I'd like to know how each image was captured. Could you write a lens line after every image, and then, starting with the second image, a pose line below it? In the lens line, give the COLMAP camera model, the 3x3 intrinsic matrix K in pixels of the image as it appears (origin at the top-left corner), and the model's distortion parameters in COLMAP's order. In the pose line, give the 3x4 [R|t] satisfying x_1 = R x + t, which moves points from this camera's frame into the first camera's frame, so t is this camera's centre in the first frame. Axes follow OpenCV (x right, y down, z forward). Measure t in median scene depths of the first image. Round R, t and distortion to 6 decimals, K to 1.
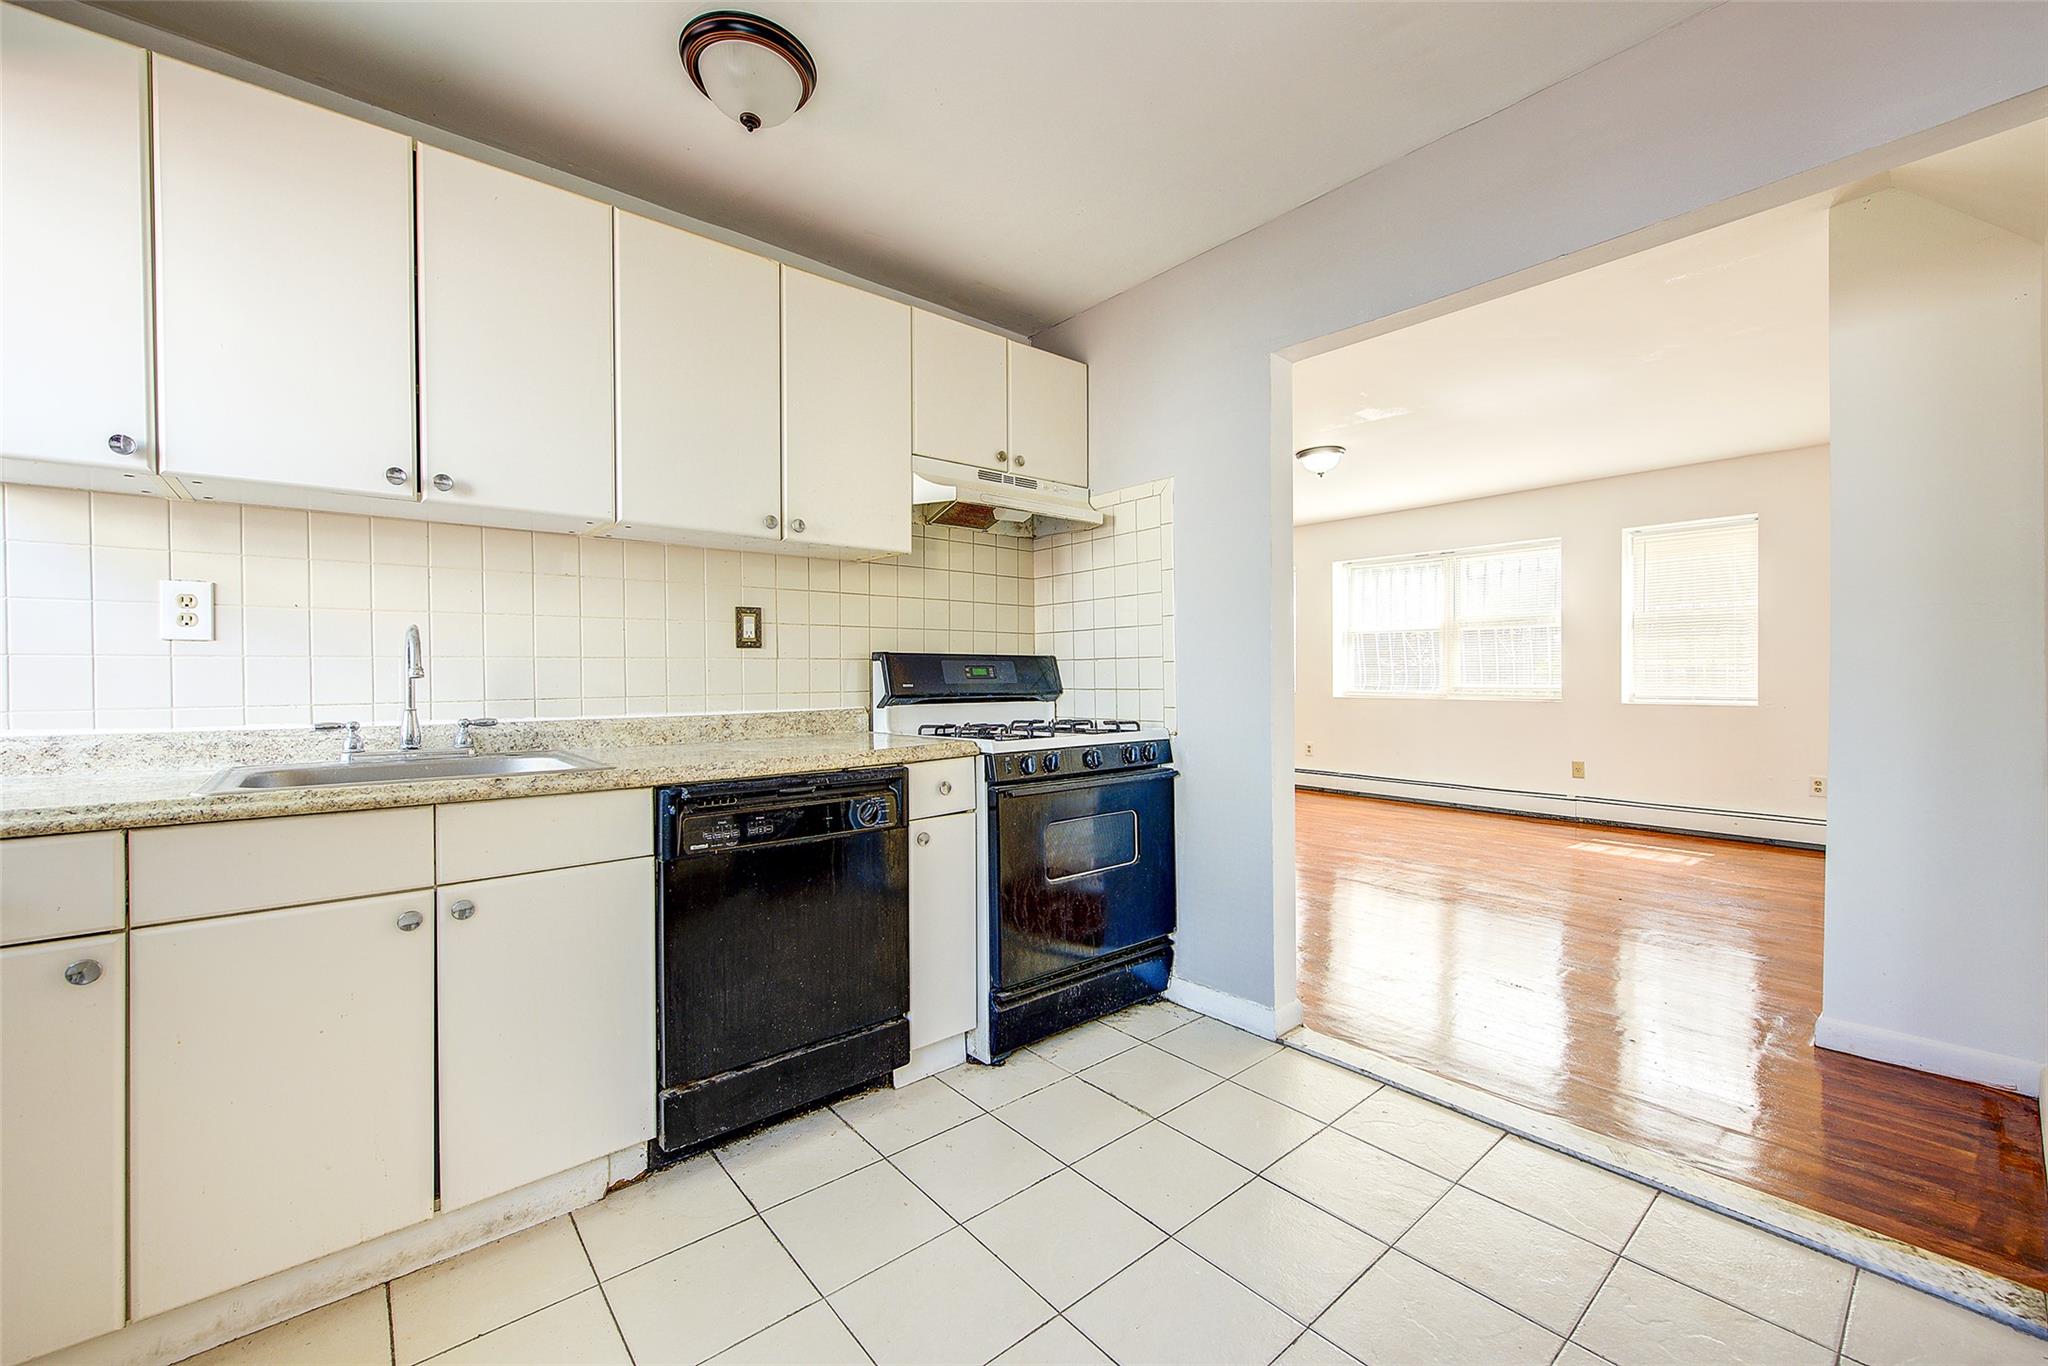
lens RADIAL K [[816.1, 0, 1019.2], [0, 816.1, 674.7], [0, 0, 1]] dist [-0.001675, -0.000231]
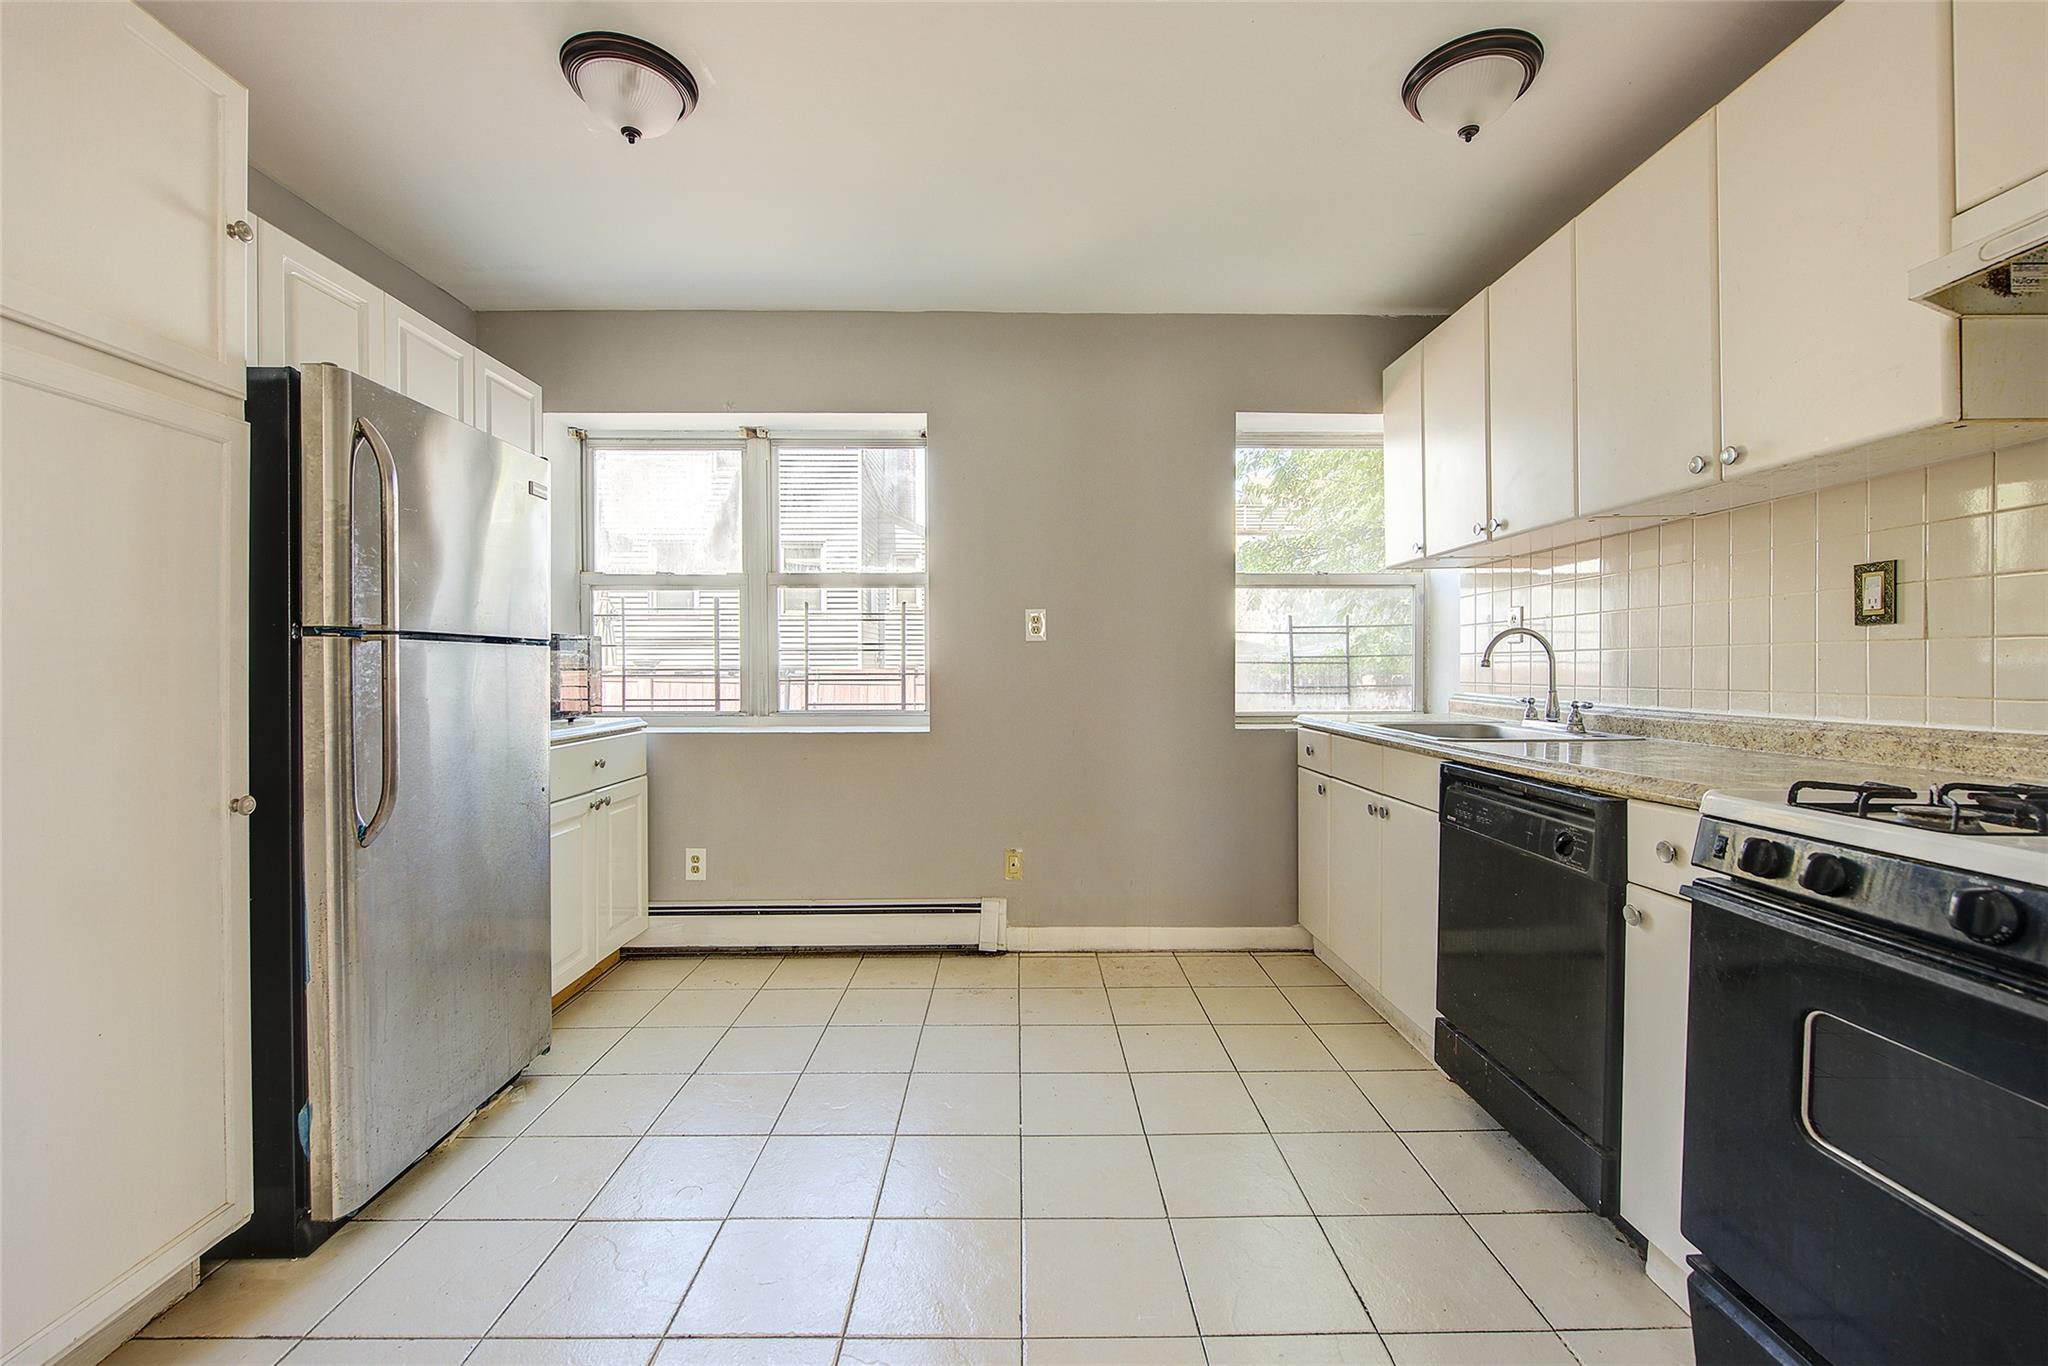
lens RADIAL K [[860.3, 0, 1021.9], [0, 860.3, 675.5], [0, 0, 1]] dist [0.000360, 0.000036]
pose [[-0.635918, 0.016787, -0.771574, 0.673402], [0.002043, 0.999797, 0.020069, -0.008047], [0.771754, 0.011186, -0.635823, 0.970338]]
